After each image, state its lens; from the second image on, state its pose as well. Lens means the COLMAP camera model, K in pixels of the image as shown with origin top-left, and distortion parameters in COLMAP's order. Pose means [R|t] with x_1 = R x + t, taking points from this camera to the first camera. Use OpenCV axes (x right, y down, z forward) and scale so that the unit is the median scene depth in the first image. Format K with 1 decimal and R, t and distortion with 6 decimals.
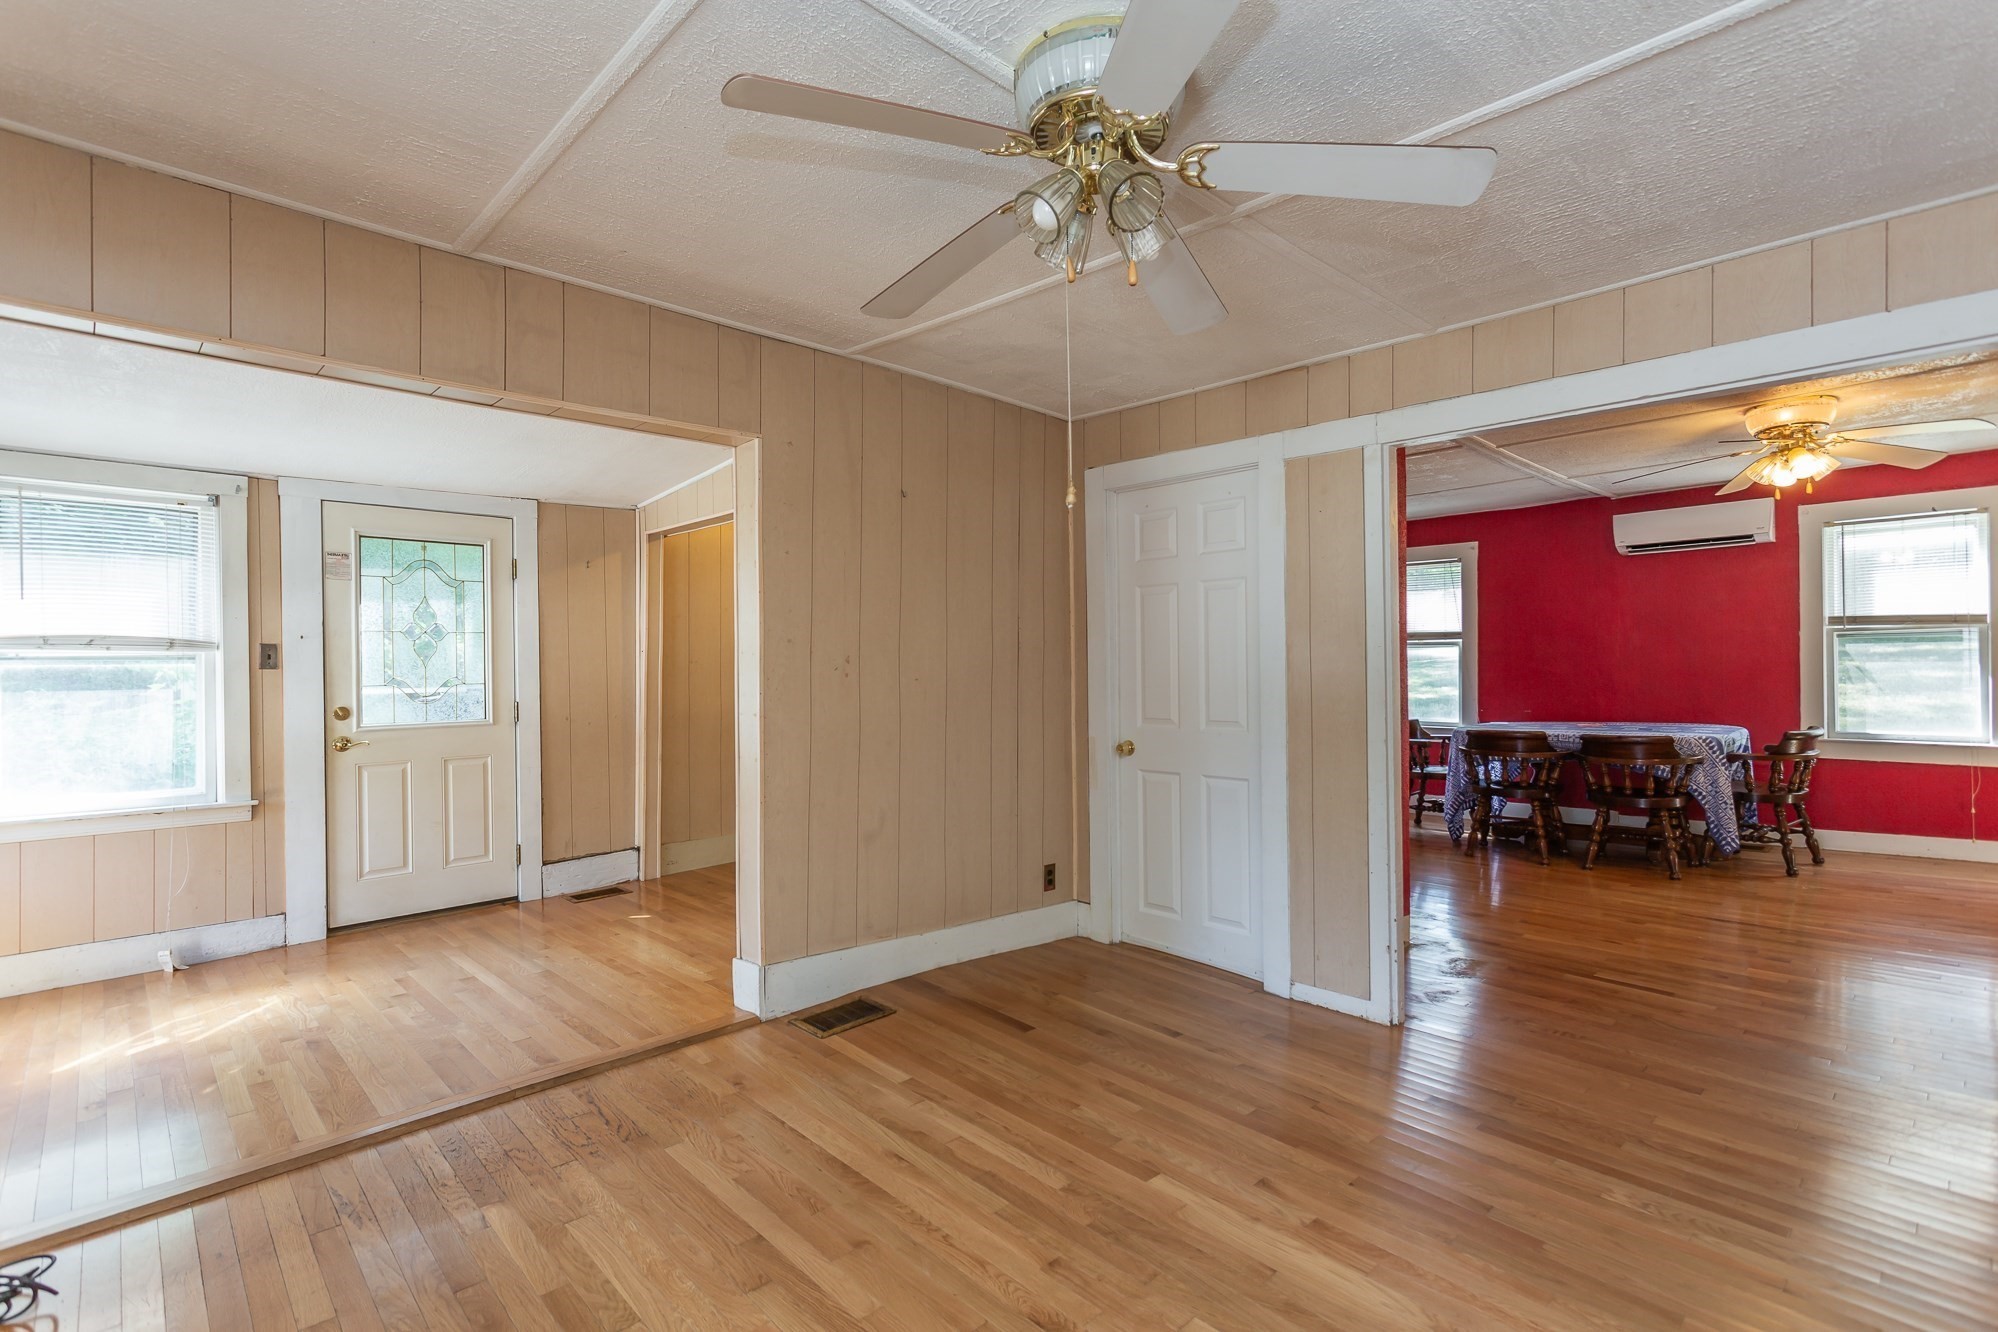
lens RADIAL K [[922.3, 0, 995.1], [0, 922.3, 677.3], [0, 0, 1]] dist [0.001505, 0.000139]
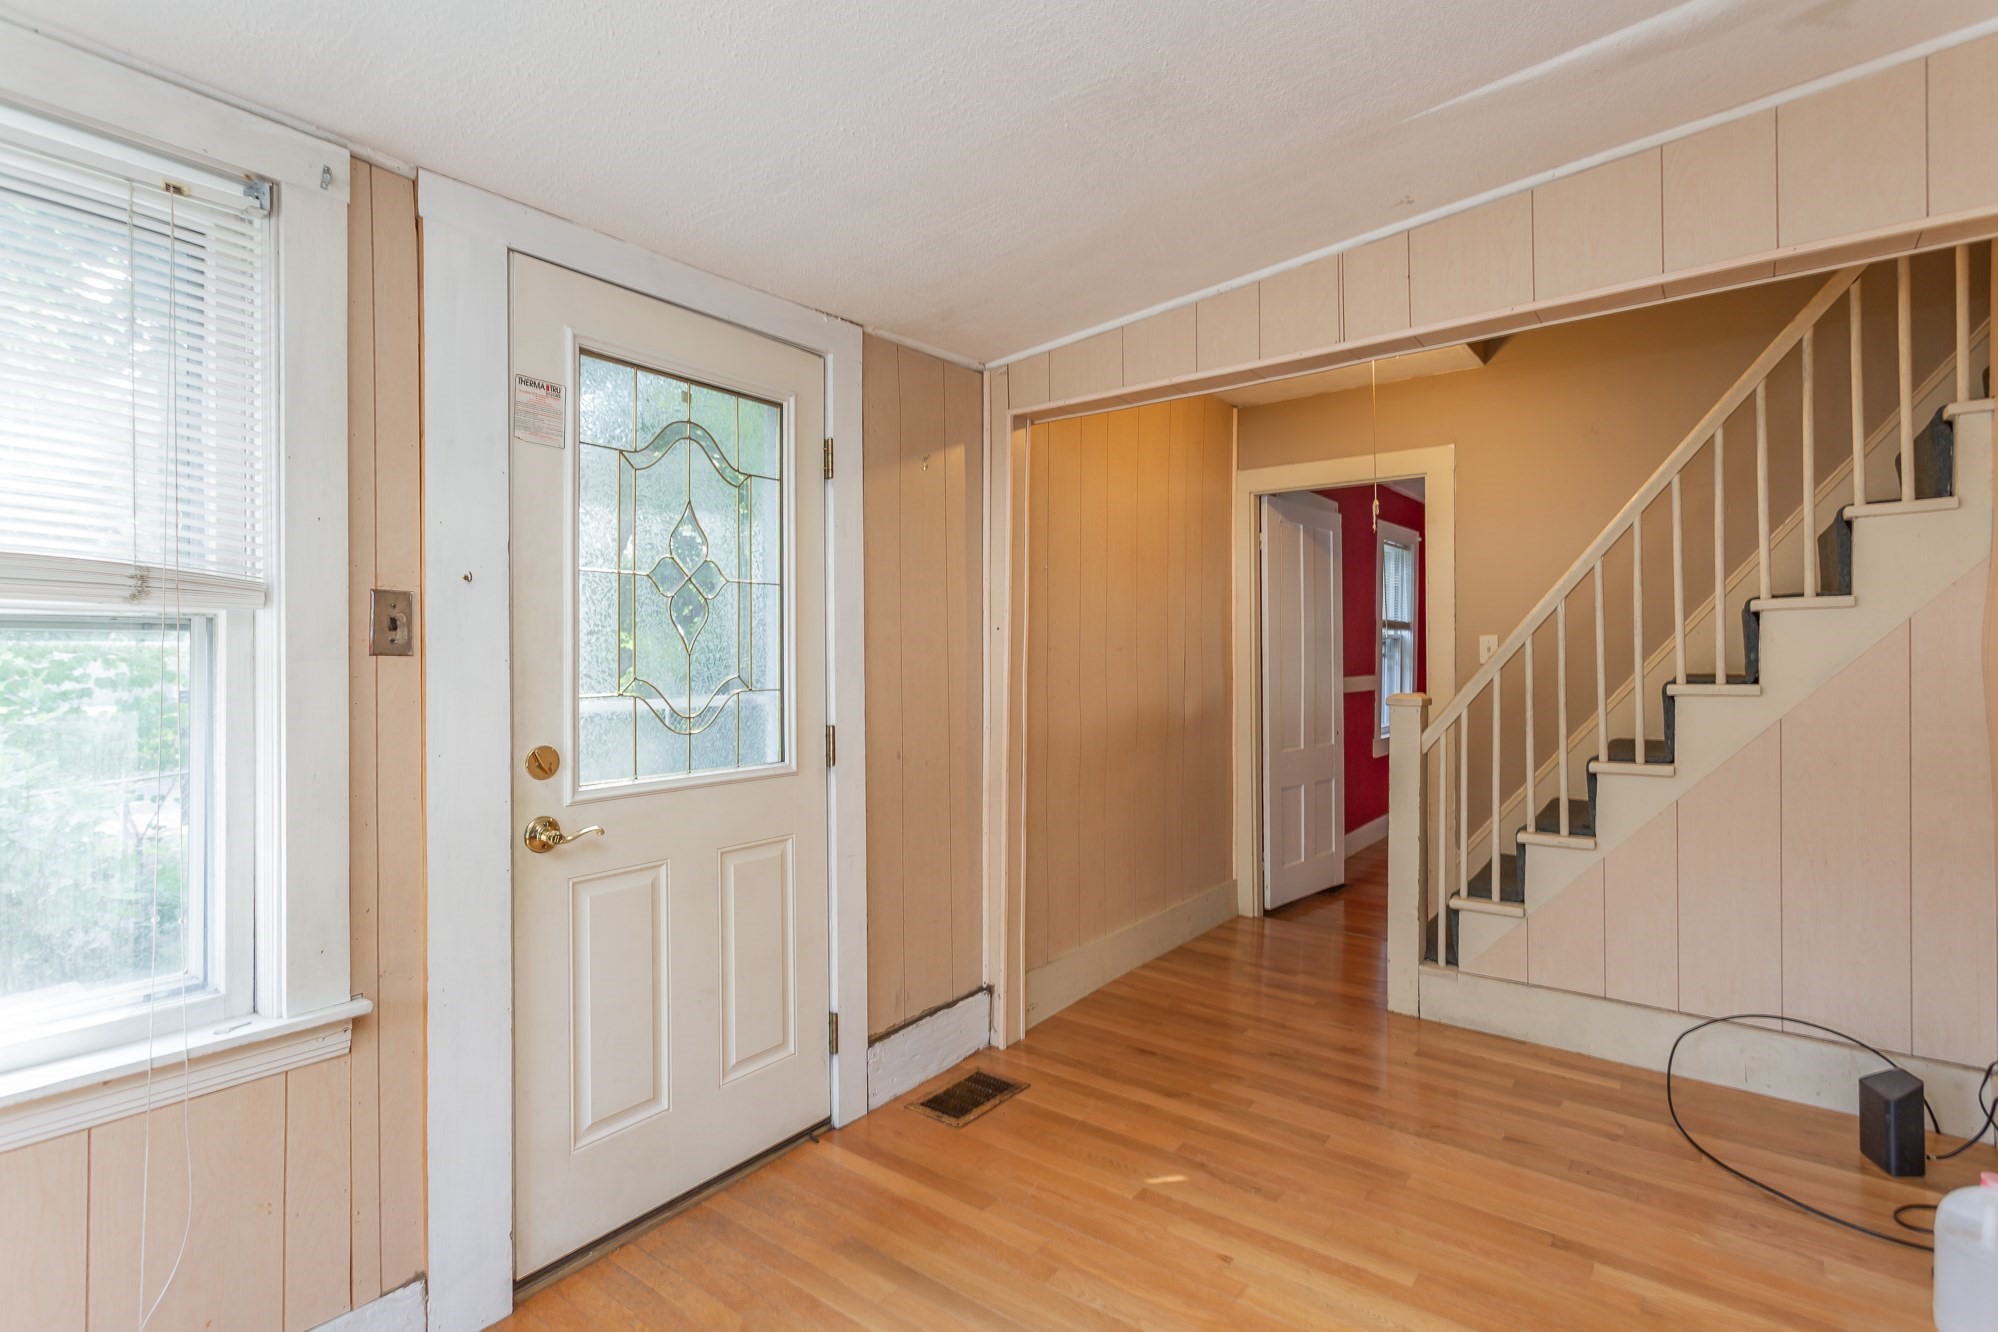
lens RADIAL K [[943.1, 0, 999.0], [0, 943.1, 666.0], [0, 0, 1]] dist [-0.002152, -0.000110]
pose [[0.989764, 0.006638, 0.142562, -0.497545], [-0.006383, 0.999977, -0.002247, -0.004581], [-0.142574, 0.001314, 0.989783, 0.480641]]
